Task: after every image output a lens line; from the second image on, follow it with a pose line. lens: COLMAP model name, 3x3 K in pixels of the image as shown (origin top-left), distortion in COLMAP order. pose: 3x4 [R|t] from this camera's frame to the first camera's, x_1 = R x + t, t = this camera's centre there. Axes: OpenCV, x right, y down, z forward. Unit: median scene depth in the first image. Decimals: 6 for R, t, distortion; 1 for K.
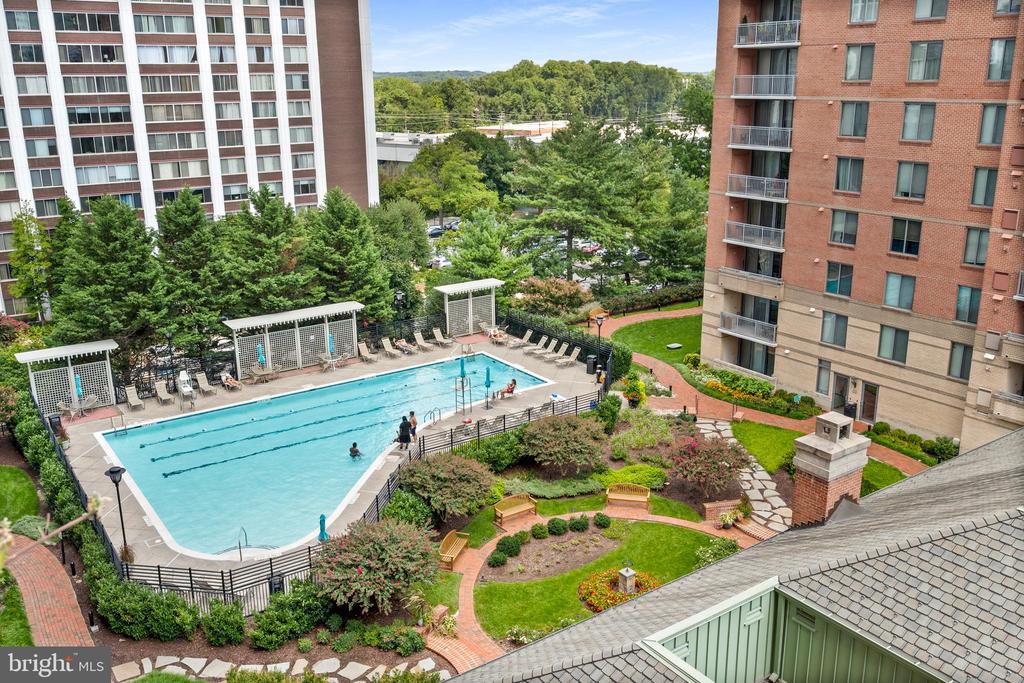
lens RADIAL K [[908.3, 0, 513.4], [0, 908.3, 339.5], [0, 0, 1]] dist [-0.009566, -0.006710]
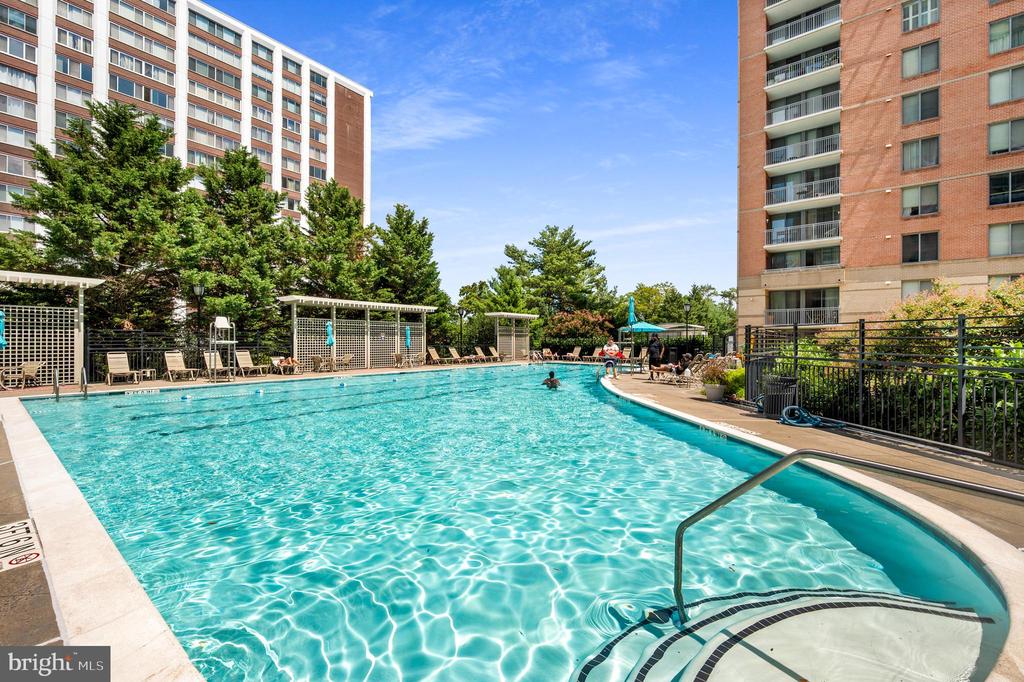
lens RADIAL K [[424.7, 0, 513.5], [0, 424.7, 342.0], [0, 0, 1]] dist [0.002413, -0.000958]
pose [[0.964879, 0.017405, 0.262117, -0.232313], [0.057309, 0.959822, -0.274694, 0.145832], [-0.256366, 0.280068, 0.925115, 0.653310]]
